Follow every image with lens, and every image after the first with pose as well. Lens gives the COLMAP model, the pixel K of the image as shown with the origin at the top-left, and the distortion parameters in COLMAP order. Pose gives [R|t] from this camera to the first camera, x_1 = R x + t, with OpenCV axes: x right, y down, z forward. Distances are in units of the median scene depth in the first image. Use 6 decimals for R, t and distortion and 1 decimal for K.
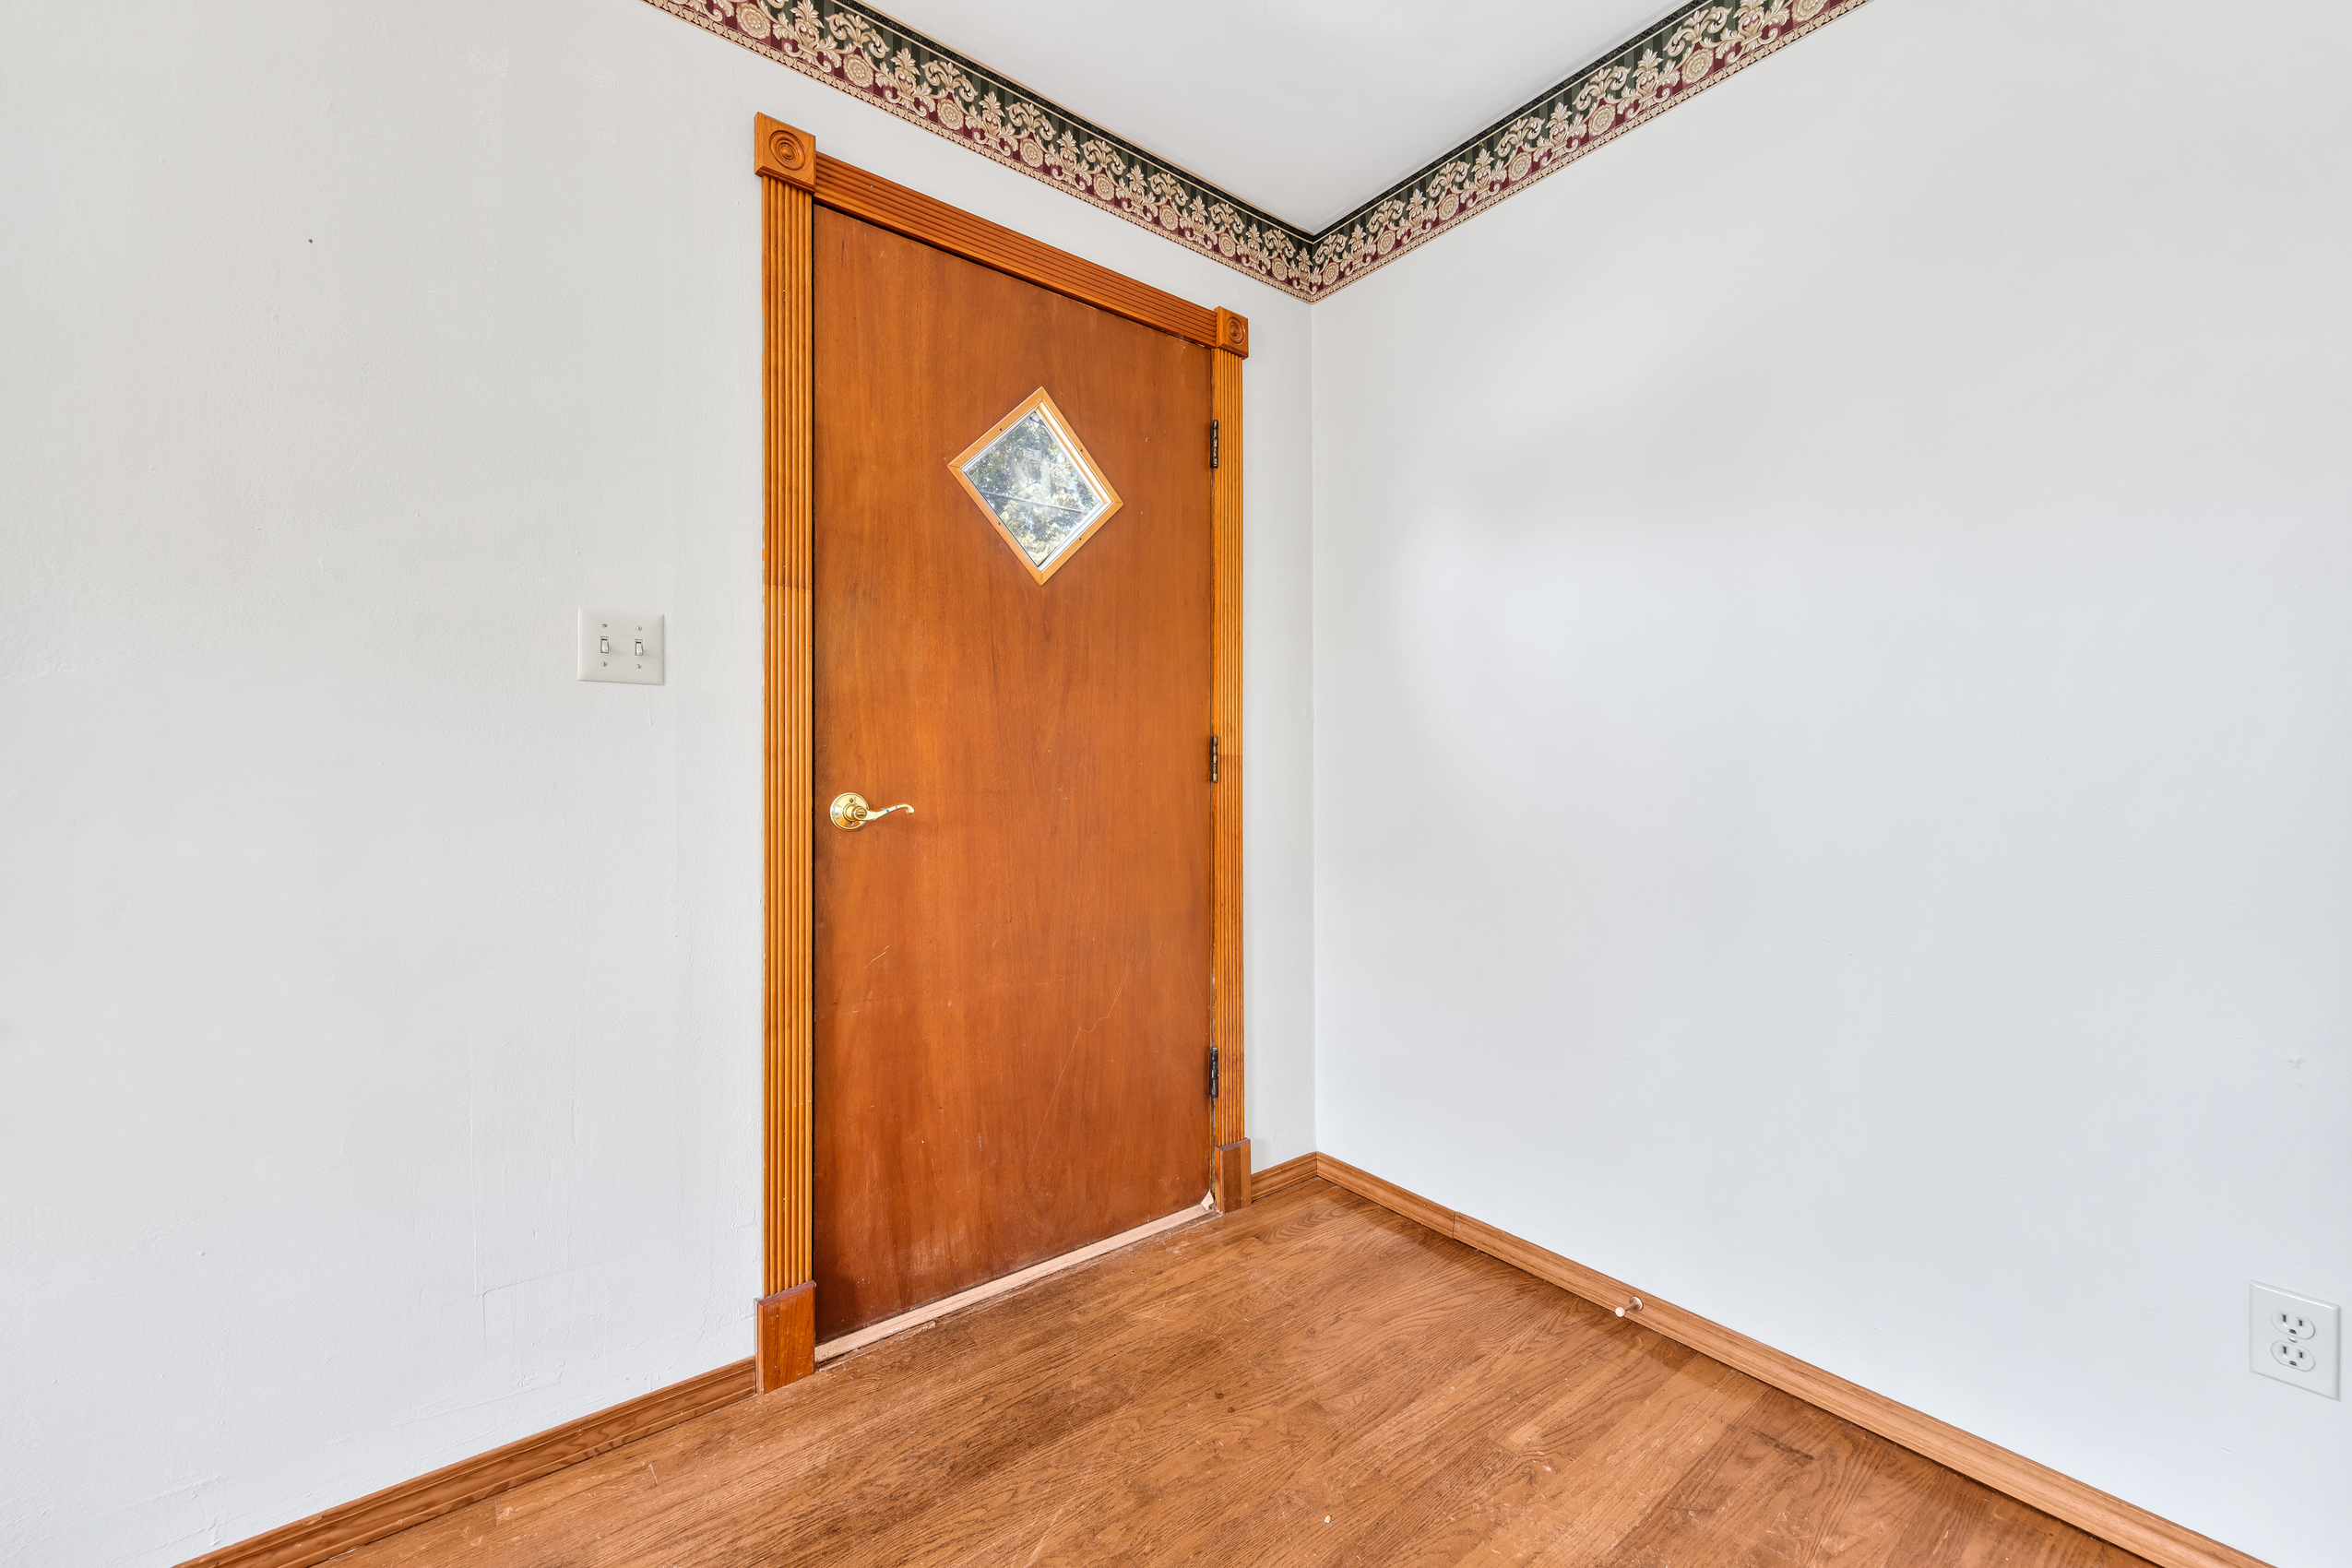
lens RADIAL K [[913.7, 0, 1173.8], [0, 913.7, 776.5], [0, 0, 1]] dist [0.001005, 0.000006]
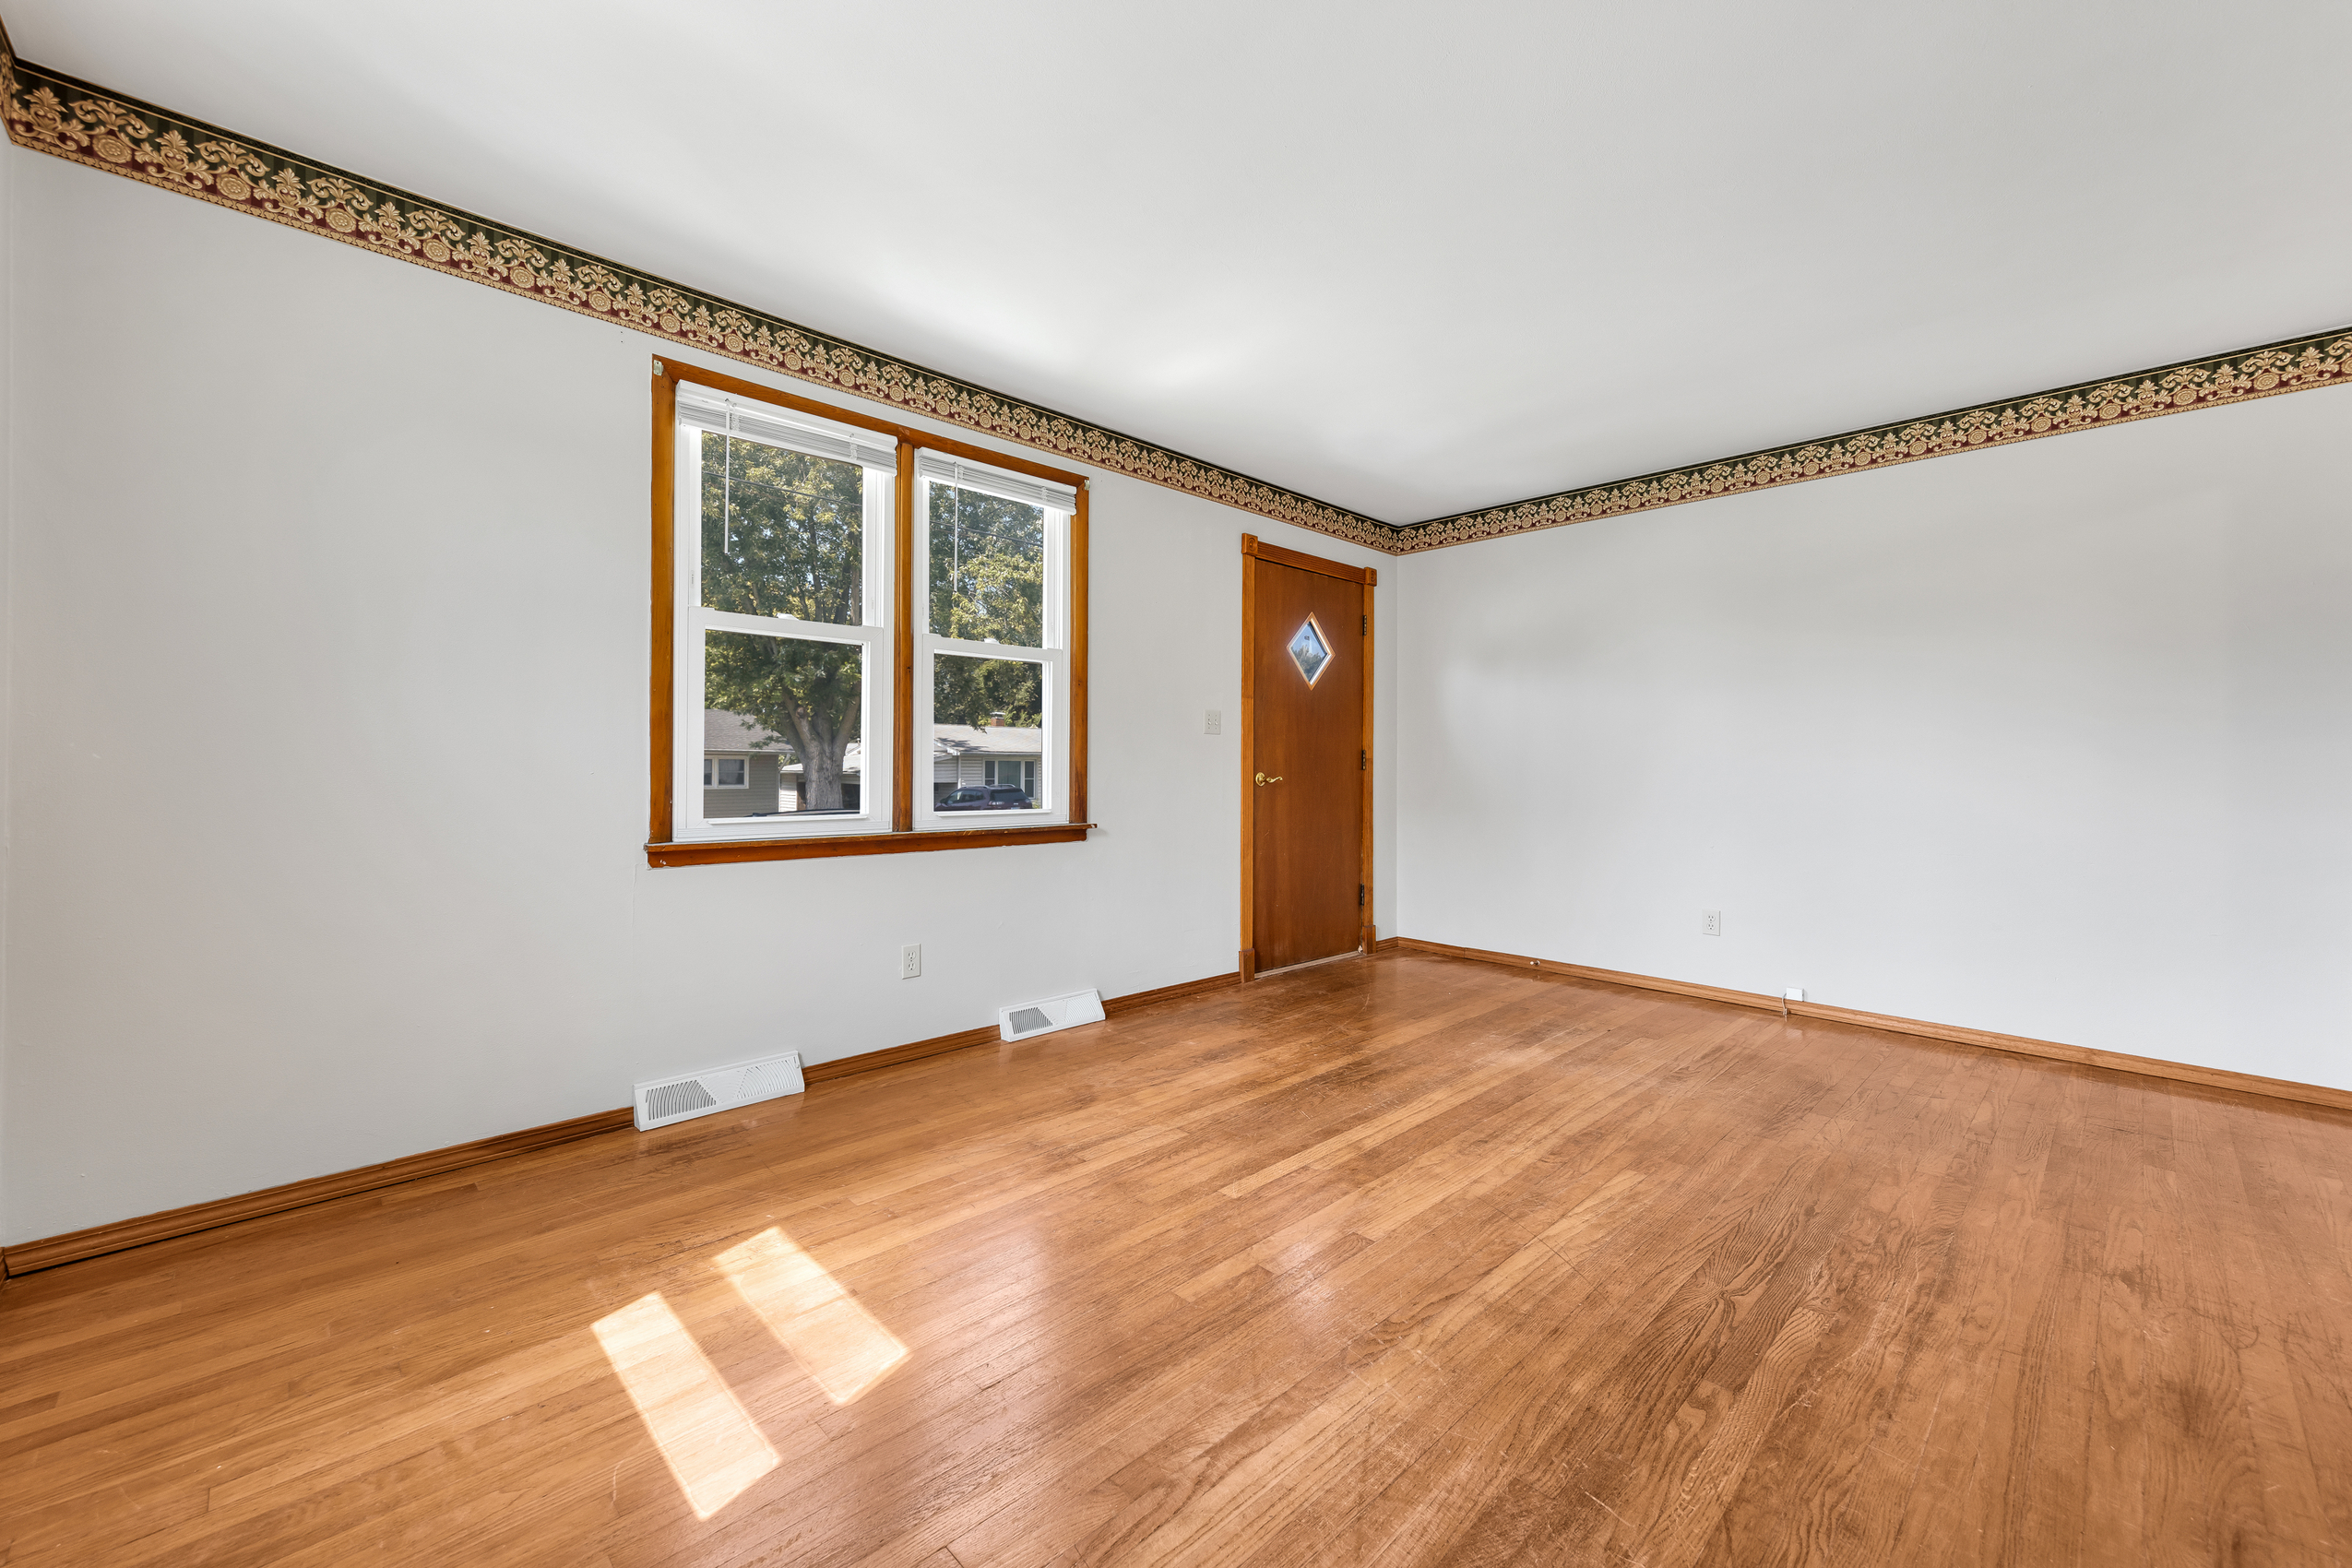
lens RADIAL K [[920.3, 0, 1182.1], [0, 920.3, 761.0], [0, 0, 1]] dist [0.004638, 0.000012]
pose [[0.993541, 0.007820, 0.113206, -0.836894], [-0.006523, 0.999909, -0.011821, 0.018714], [-0.113289, 0.011006, 0.993501, -1.573622]]
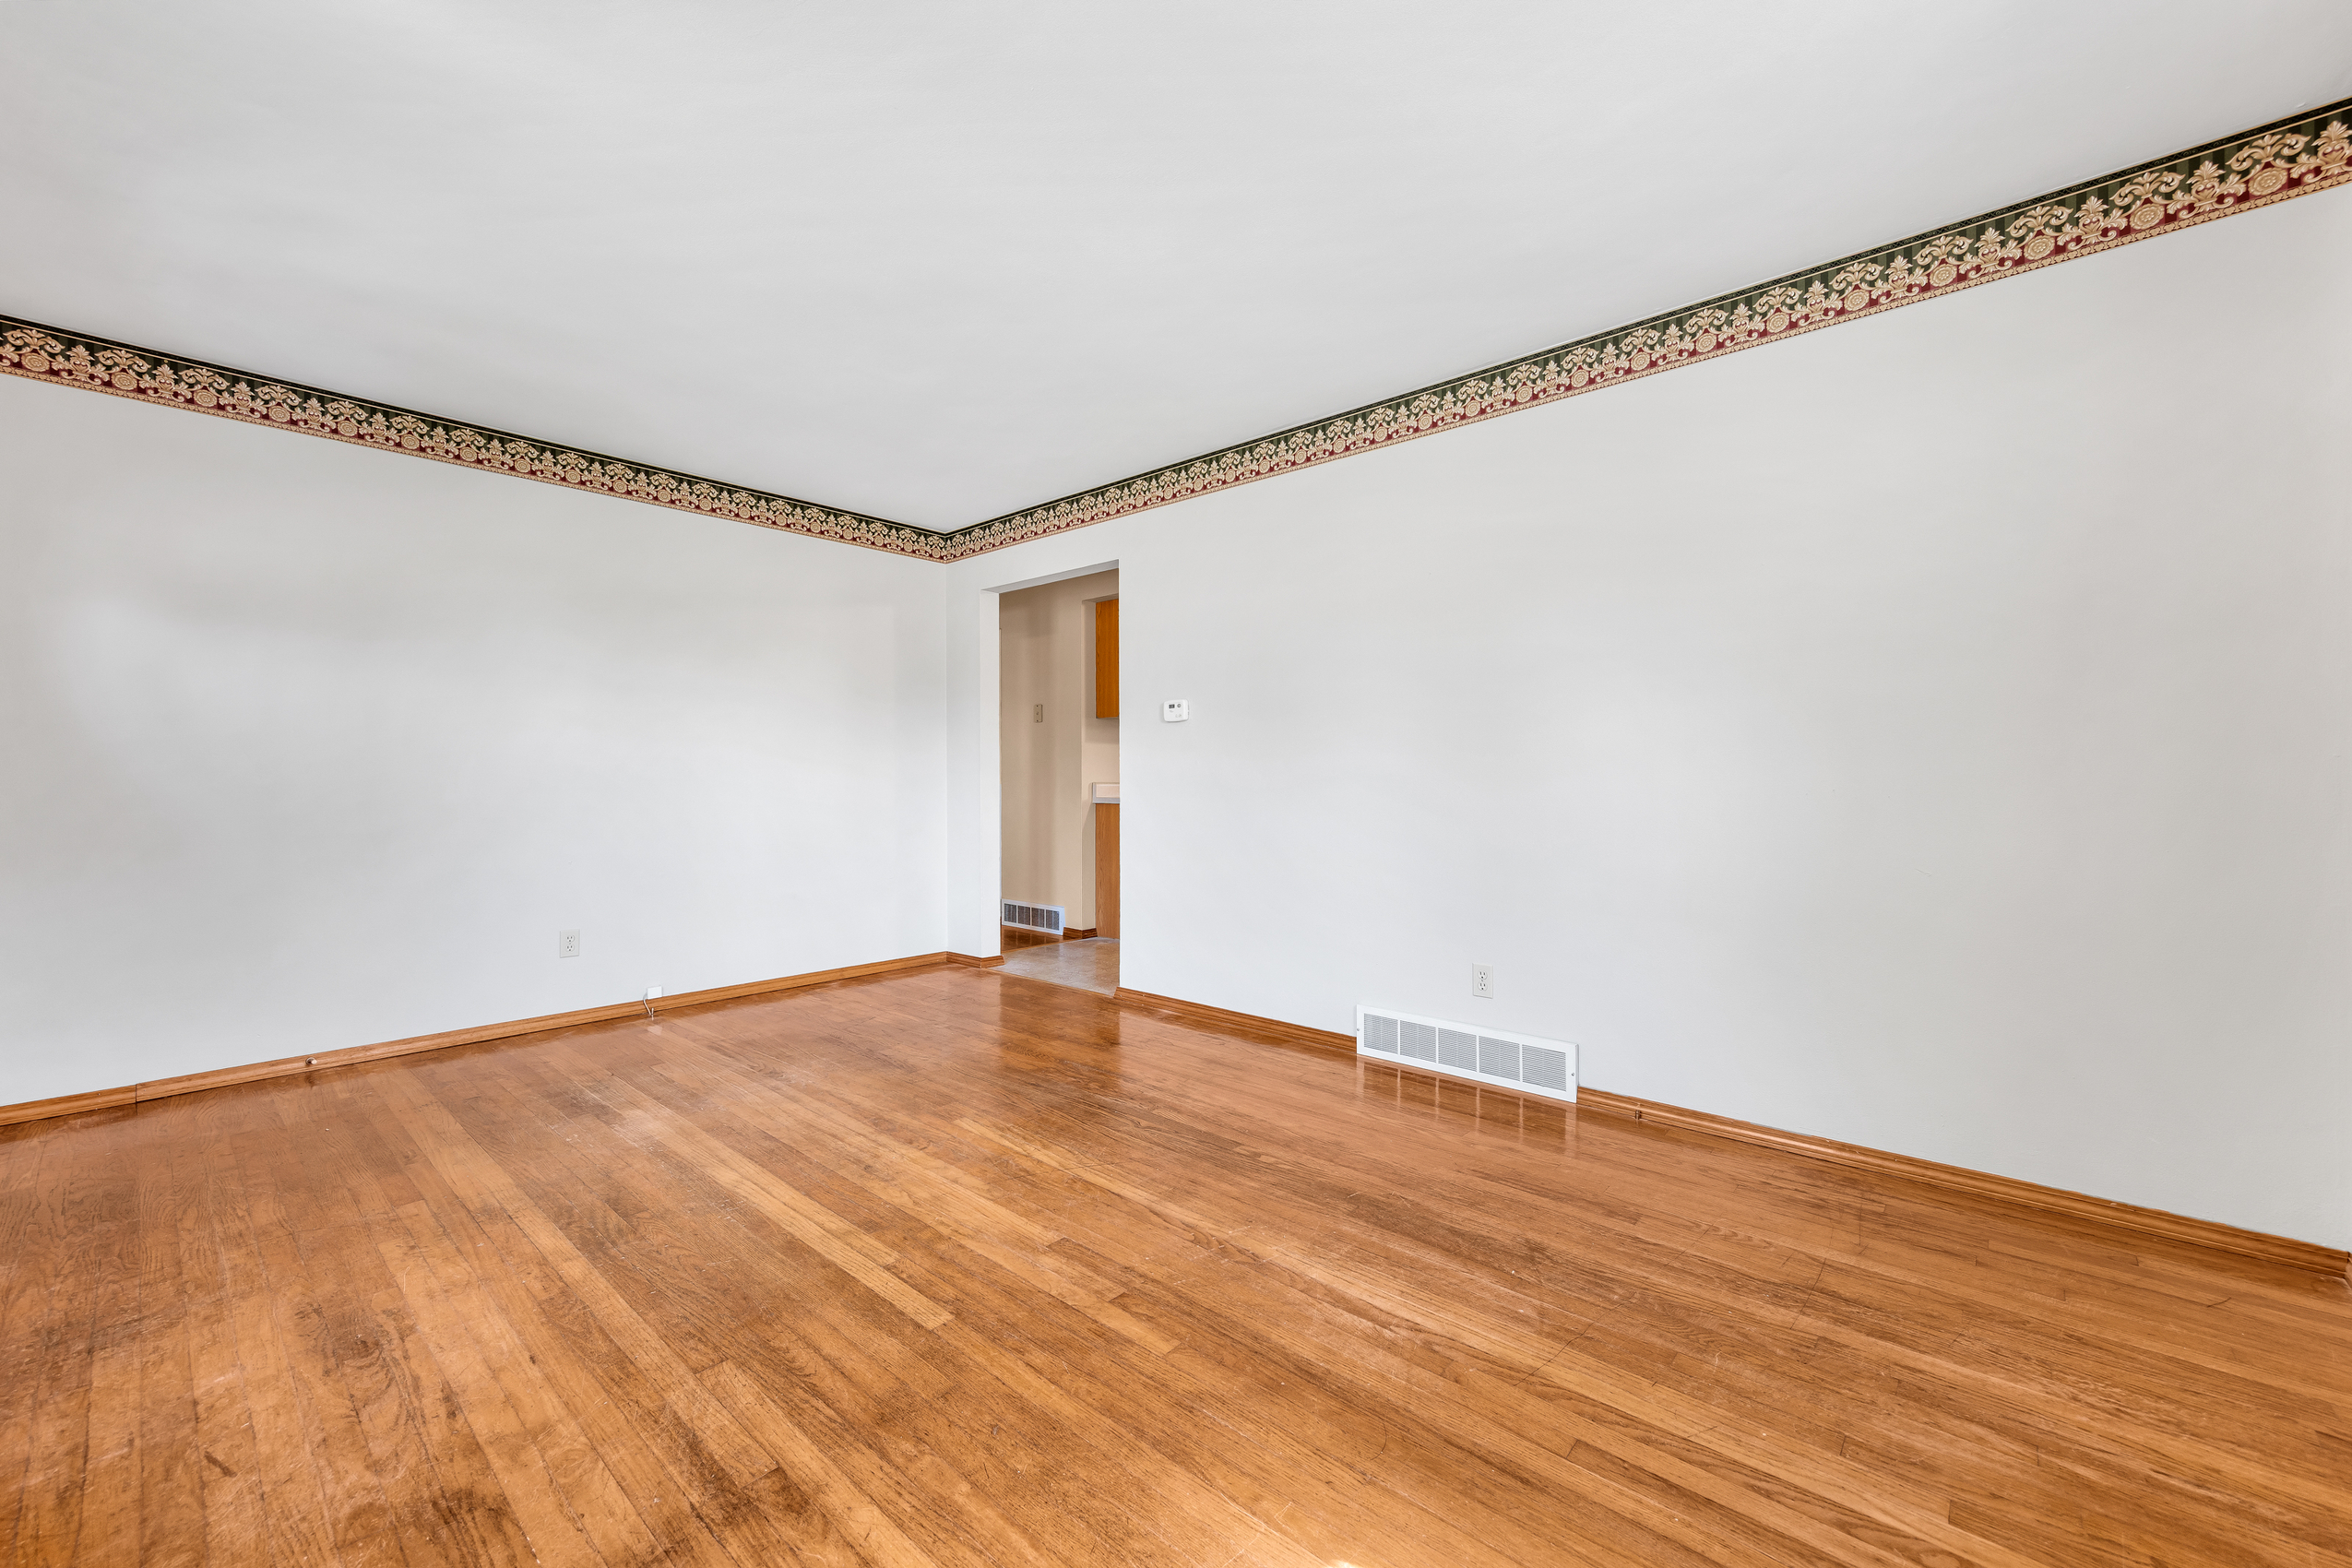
lens RADIAL K [[920.3, 0, 1182.1], [0, 920.3, 761.0], [0, 0, 1]] dist [0.004638, 0.000012]
pose [[-0.184551, 0.020228, 0.982615, -1.659824], [0.007235, 0.999789, -0.019222, 0.016087], [-0.982796, 0.003562, -0.184658, -0.390552]]
